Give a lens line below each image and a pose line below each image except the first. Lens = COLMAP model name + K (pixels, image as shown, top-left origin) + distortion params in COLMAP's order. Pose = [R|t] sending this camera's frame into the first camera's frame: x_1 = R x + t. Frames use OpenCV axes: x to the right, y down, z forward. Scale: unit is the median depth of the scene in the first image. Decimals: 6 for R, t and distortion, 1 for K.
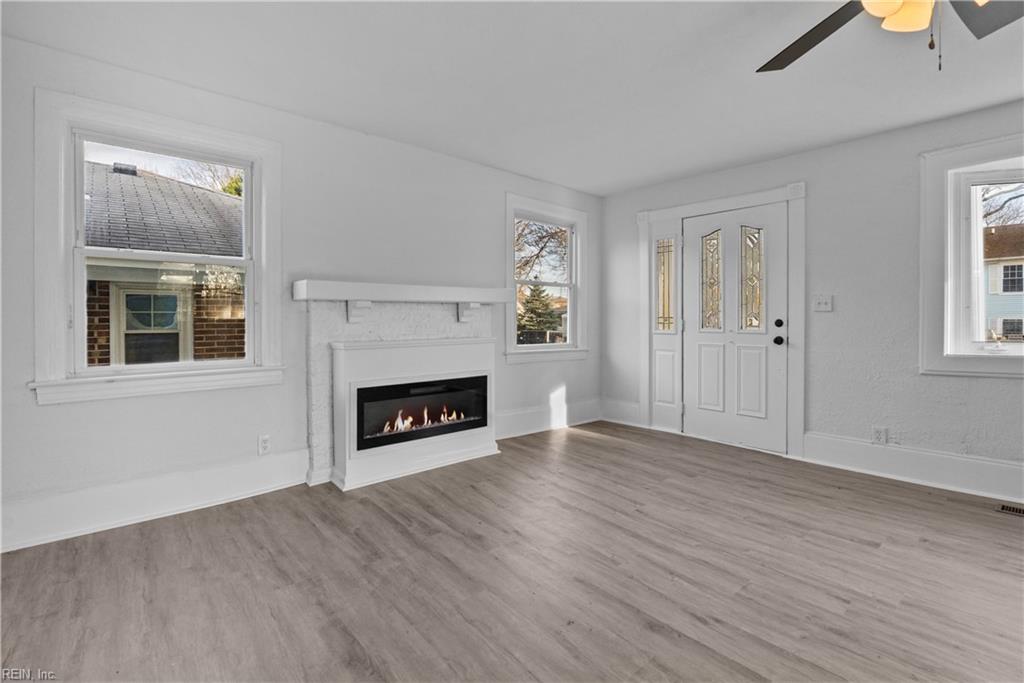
lens RADIAL K [[469.5, 0, 512.3], [0, 469.5, 316.6], [0, 0, 1]] dist [-0.011292, 0.000244]
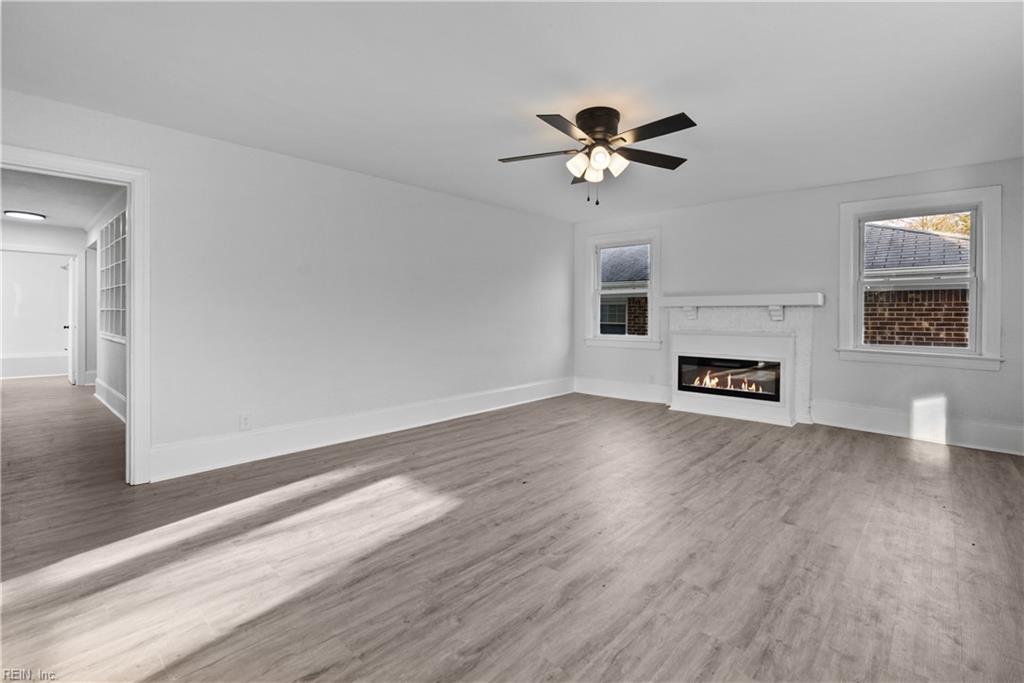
lens RADIAL K [[469.5, 0, 512.3], [0, 469.5, 316.6], [0, 0, 1]] dist [-0.011292, 0.000244]
pose [[0.104761, 0.005577, -0.994482, 1.182143], [-0.001985, 0.999983, 0.005398, -0.005081], [0.994495, 0.001409, 0.104771, 0.147584]]
